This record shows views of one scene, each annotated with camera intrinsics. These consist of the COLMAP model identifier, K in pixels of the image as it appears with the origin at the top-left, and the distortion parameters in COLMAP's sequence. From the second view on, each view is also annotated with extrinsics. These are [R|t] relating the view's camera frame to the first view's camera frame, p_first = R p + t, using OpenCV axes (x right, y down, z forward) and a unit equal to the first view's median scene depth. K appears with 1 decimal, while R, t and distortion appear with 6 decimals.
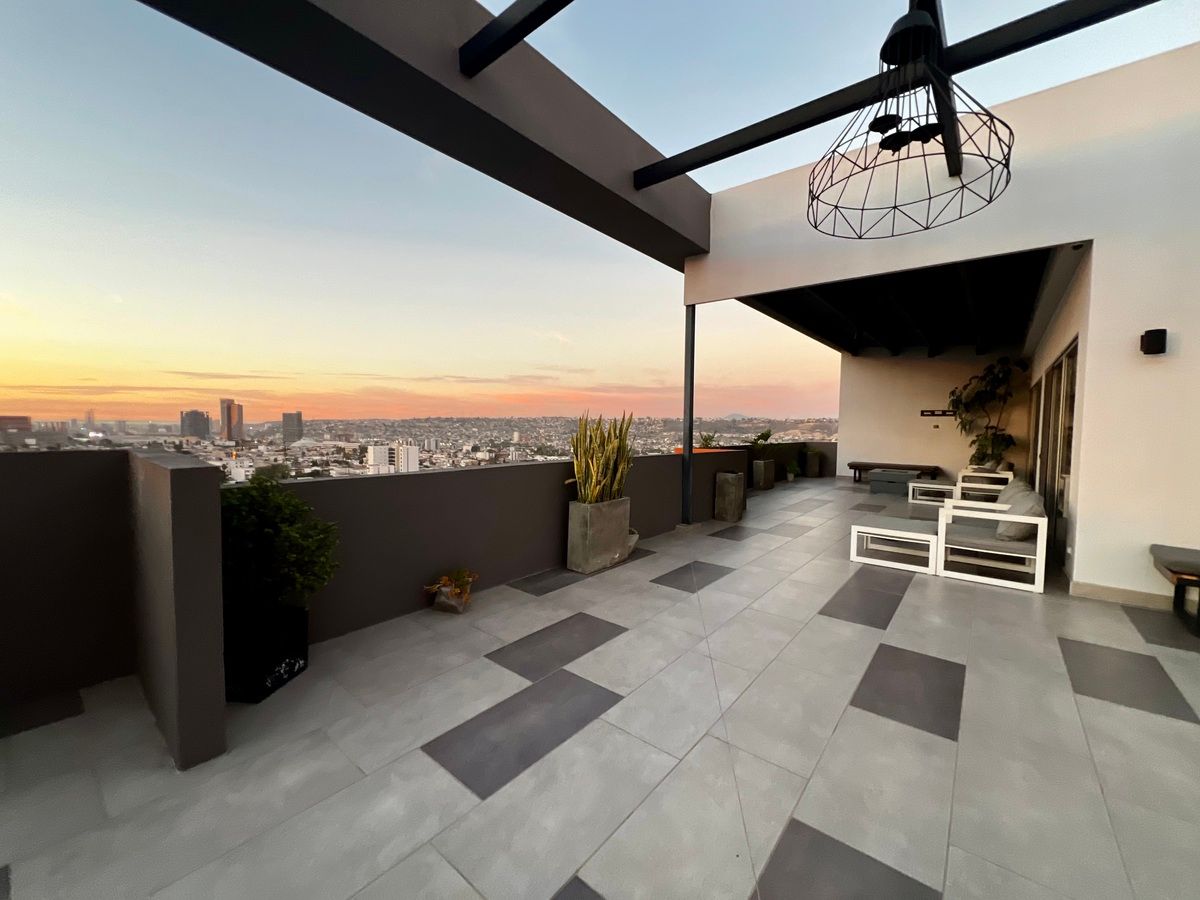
lens RADIAL K [[482.0, 0, 598.4], [0, 482.0, 450.1], [0, 0, 1]] dist [-0.000731, 0.000087]
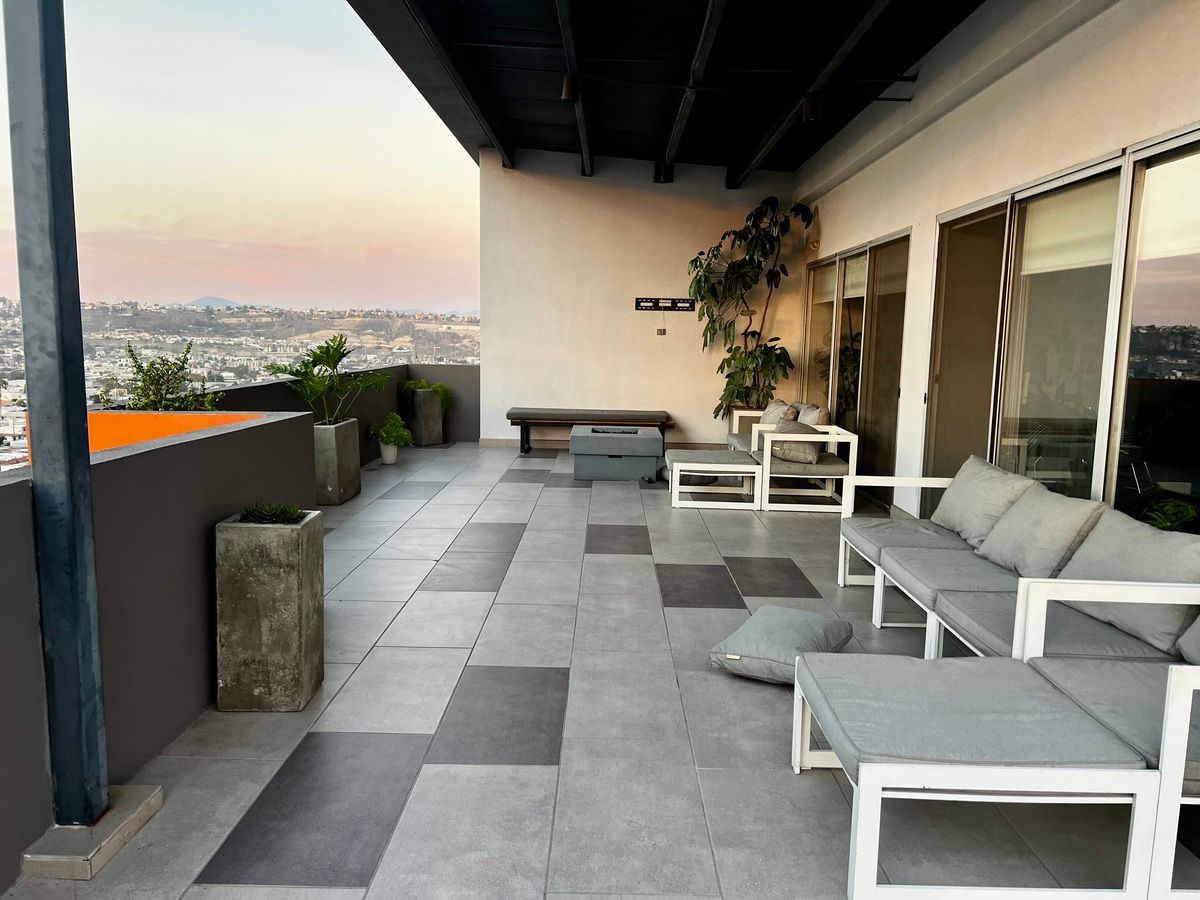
lens RADIAL K [[899.2, 0, 611.2], [0, 899.2, 452.5], [0, 0, 1]] dist [0.032628, -0.035265]
pose [[0.772335, -0.076747, 0.630562, 0.127363], [0.017959, 0.994916, 0.099095, -0.032953], [-0.634962, -0.065210, 0.769787, 0.582221]]
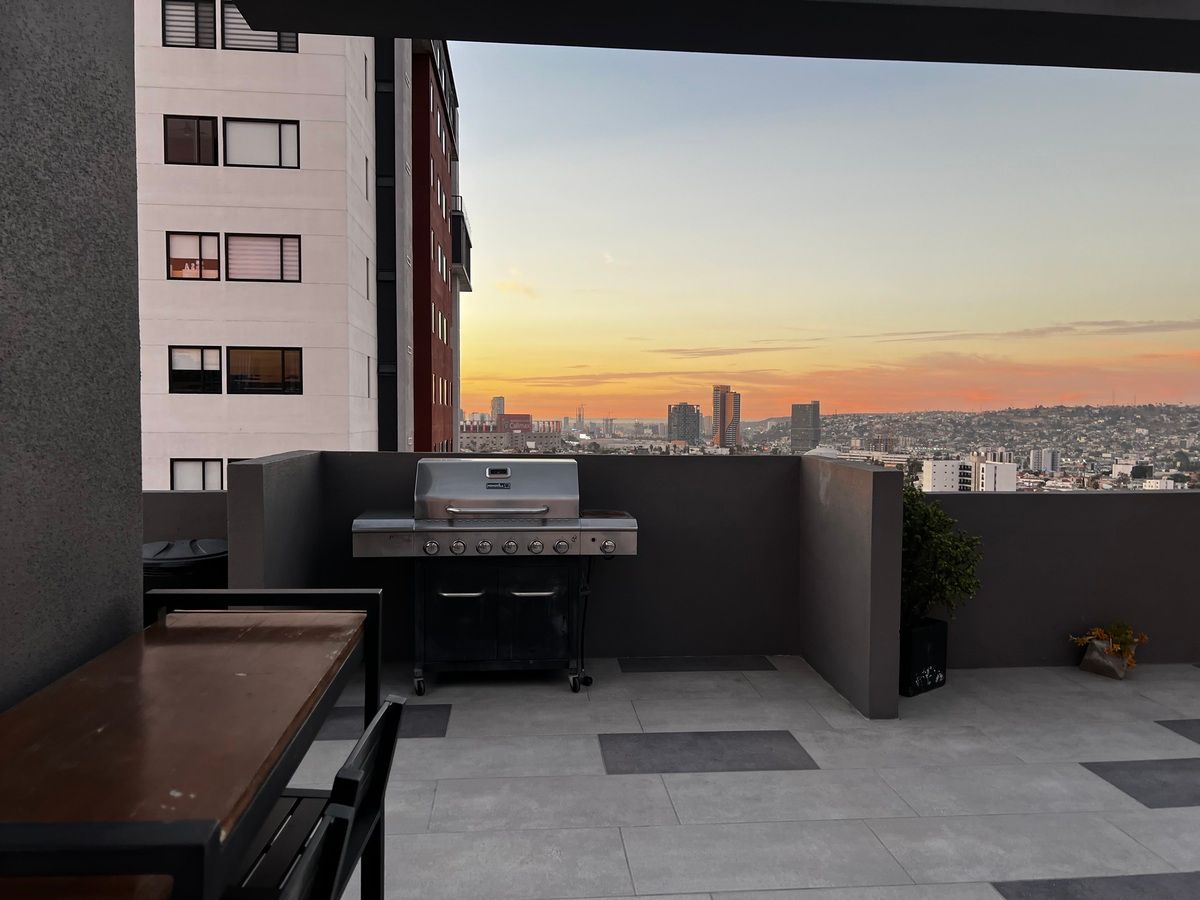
lens RADIAL K [[899.2, 0, 590.0], [0, 899.2, 449.8], [0, 0, 1]] dist [0.032628, -0.035265]
pose [[0.698578, 0.016386, -0.715347, 0.080711], [-0.031888, 0.999457, -0.008247, 0.006208], [0.714823, 0.028572, 0.698721, -0.334510]]
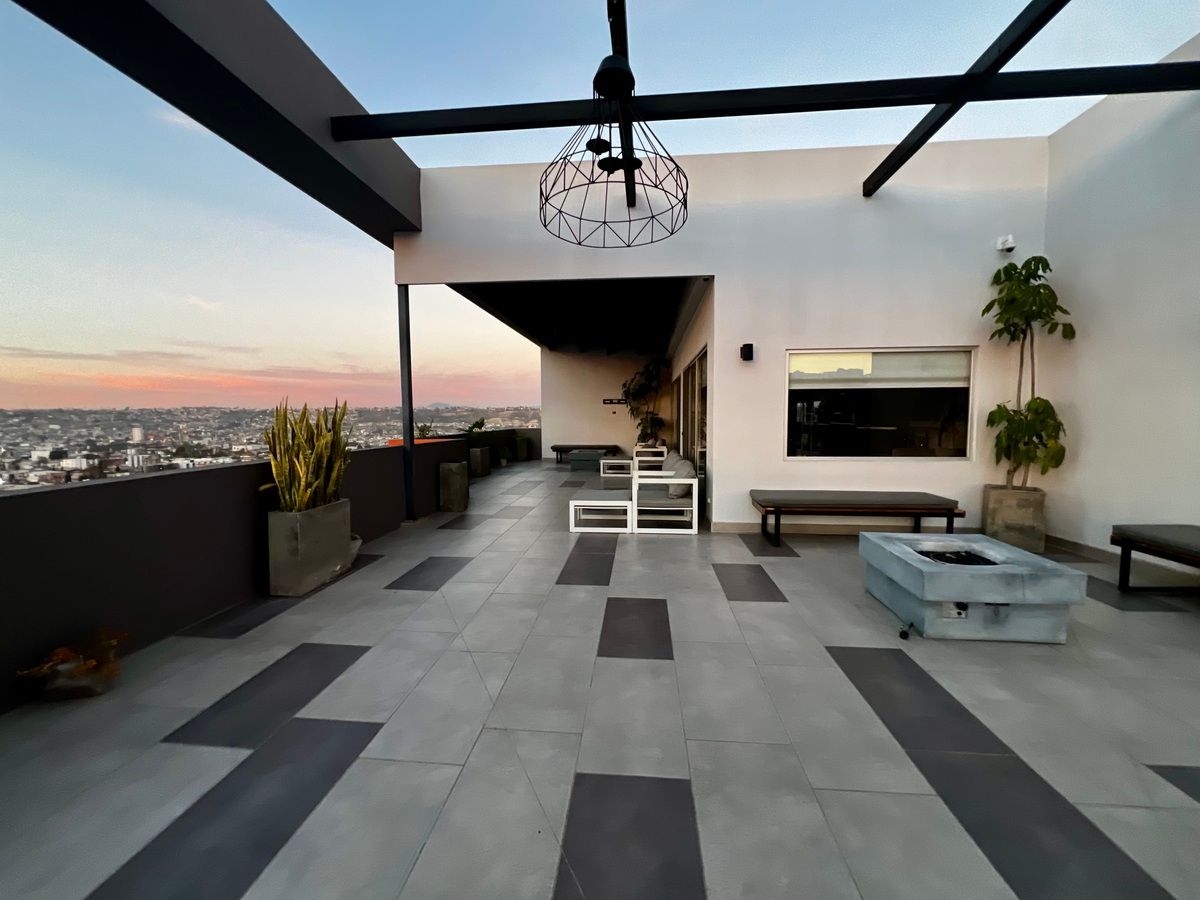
lens RADIAL K [[482.0, 0, 598.3], [0, 482.0, 450.0], [0, 0, 1]] dist [-0.000731, 0.000087]
pose [[0.827871, -0.057226, 0.557991, -0.032964], [0.044615, 0.998348, 0.036194, -0.000707], [-0.559141, -0.005069, 0.829057, 0.020617]]
